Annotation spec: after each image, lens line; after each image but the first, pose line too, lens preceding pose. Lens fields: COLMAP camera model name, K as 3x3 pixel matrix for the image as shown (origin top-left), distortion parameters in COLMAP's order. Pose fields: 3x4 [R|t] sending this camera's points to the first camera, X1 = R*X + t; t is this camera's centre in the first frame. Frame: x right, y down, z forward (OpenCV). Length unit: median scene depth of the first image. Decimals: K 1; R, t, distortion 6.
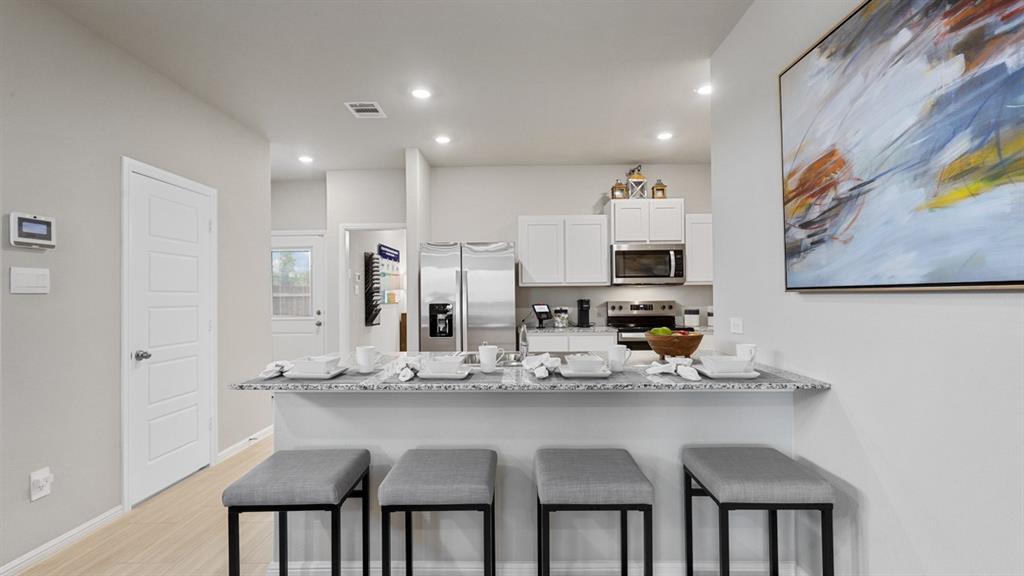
lens RADIAL K [[464.8, 0, 516.3], [0, 464.8, 290.7], [0, 0, 1]] dist [-0.005367, -0.000583]
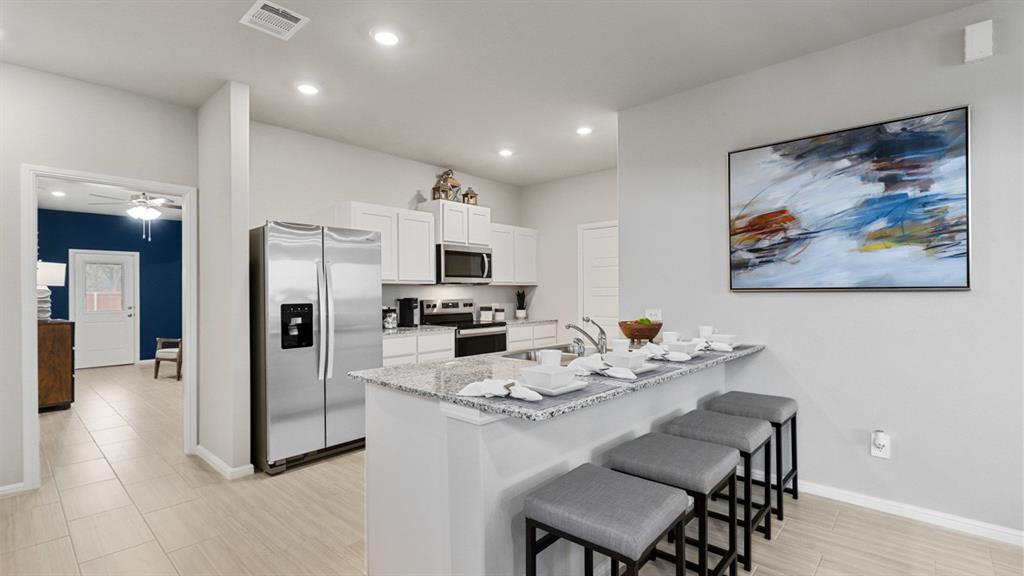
lens RADIAL K [[464.8, 0, 516.6], [0, 464.8, 289.7], [0, 0, 1]] dist [-0.005367, -0.000583]
pose [[0.664146, 0.008694, 0.747553, -1.234450], [-0.008023, 0.999958, -0.004502, 0.012297], [-0.747560, -0.003007, 0.664187, 0.569164]]
